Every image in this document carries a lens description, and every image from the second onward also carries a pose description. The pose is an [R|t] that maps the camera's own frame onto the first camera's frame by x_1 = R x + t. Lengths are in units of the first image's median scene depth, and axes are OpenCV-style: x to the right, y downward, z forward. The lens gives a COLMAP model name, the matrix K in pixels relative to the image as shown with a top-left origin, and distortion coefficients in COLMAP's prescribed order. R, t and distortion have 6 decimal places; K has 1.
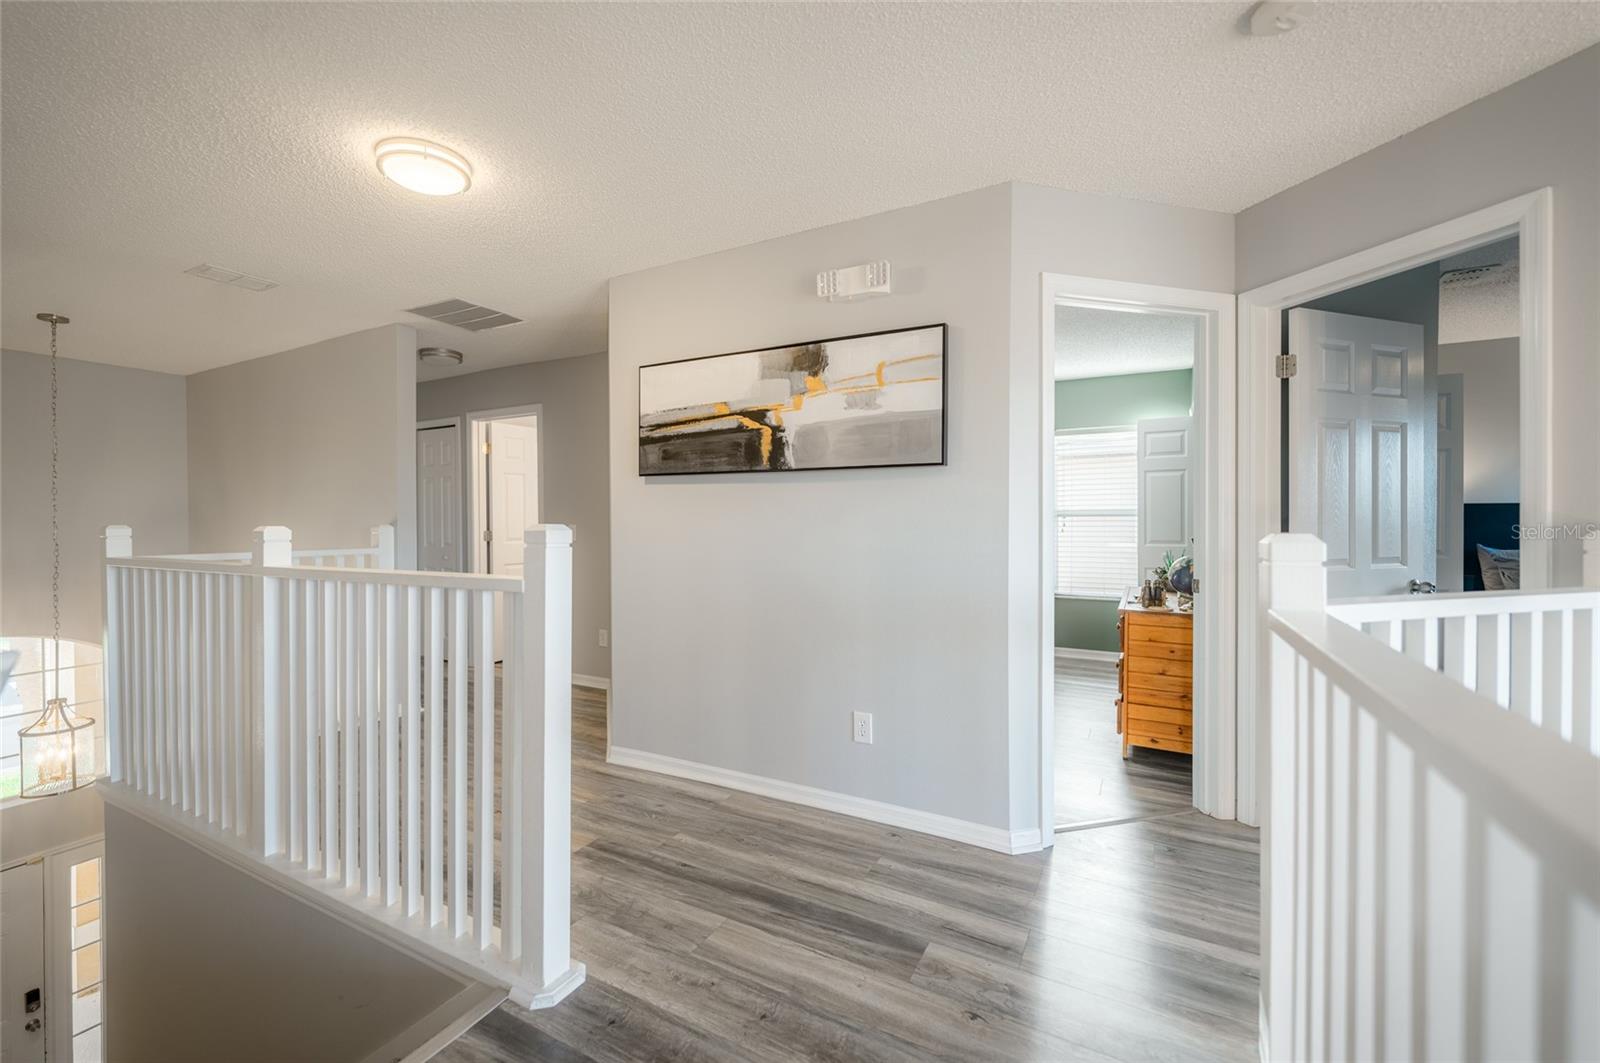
lens RADIAL K [[659.3, 0, 806.3], [0, 659.3, 522.5], [0, 0, 1]] dist [-0.001203, -0.000493]
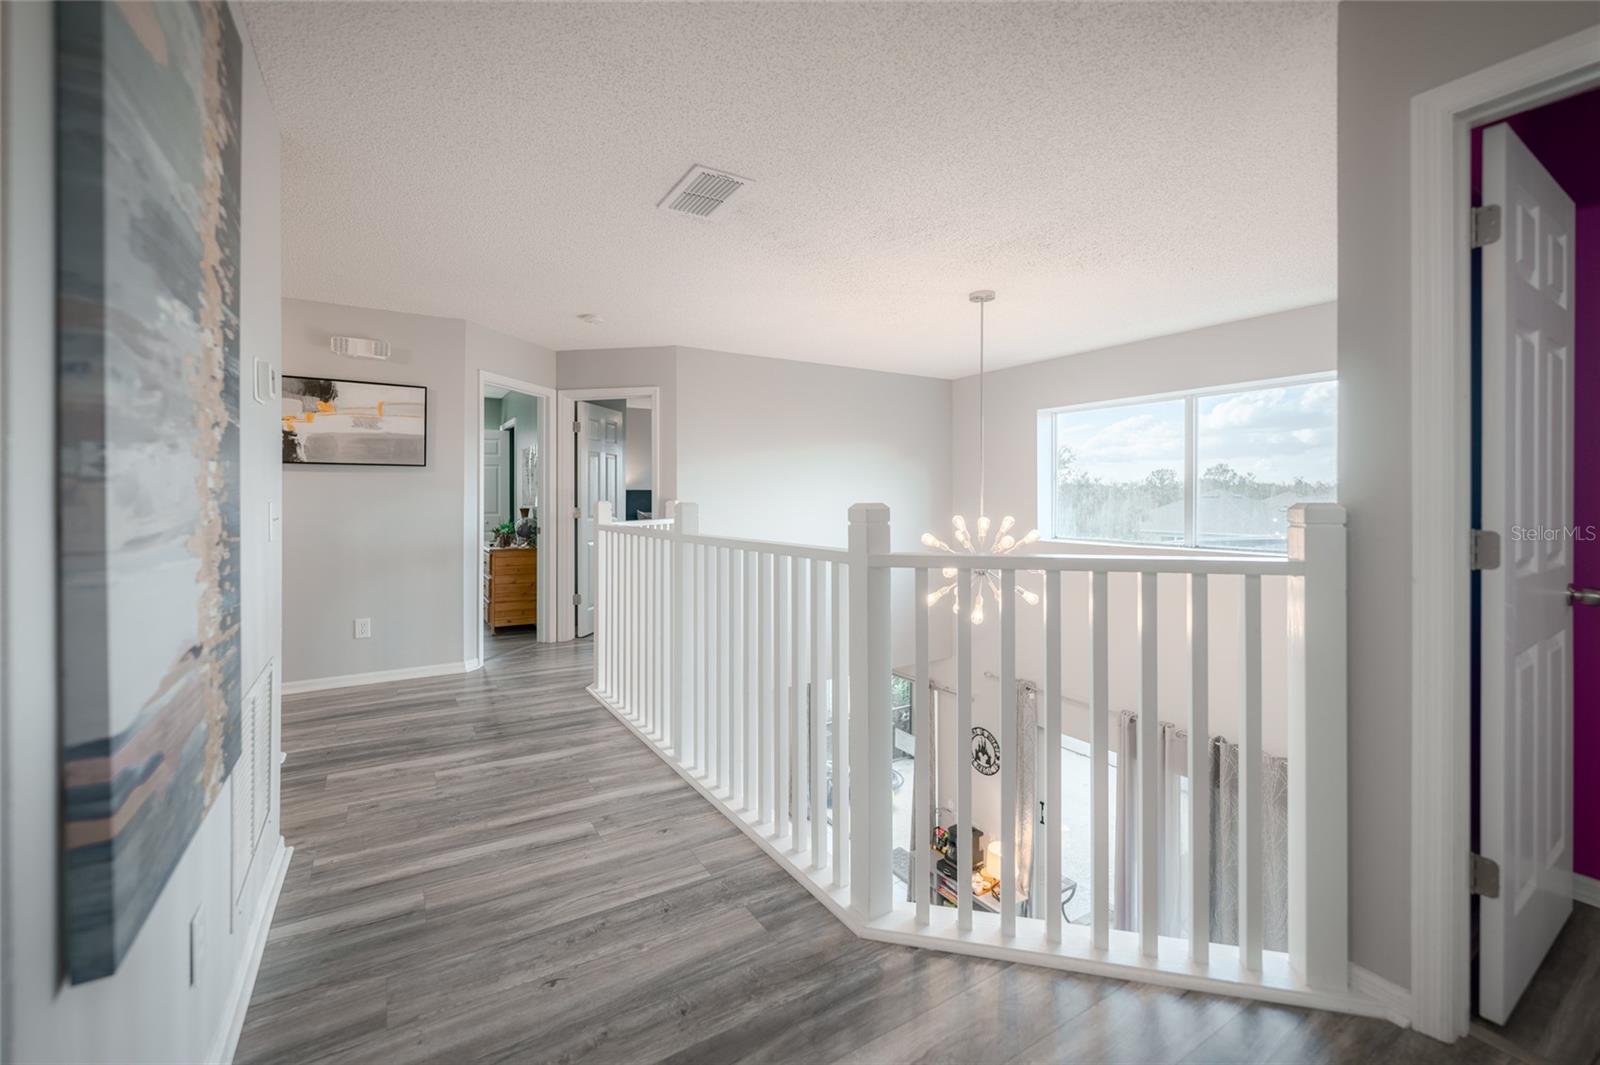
lens RADIAL K [[659.3, 0, 808.2], [0, 659.3, 498.0], [0, 0, 1]] dist [-0.001203, -0.000493]
pose [[0.490840, 0.001282, 0.871249, -0.769200], [0.001812, 0.999995, -0.002492, 0.004140], [-0.871248, 0.002802, 0.490835, -0.713015]]
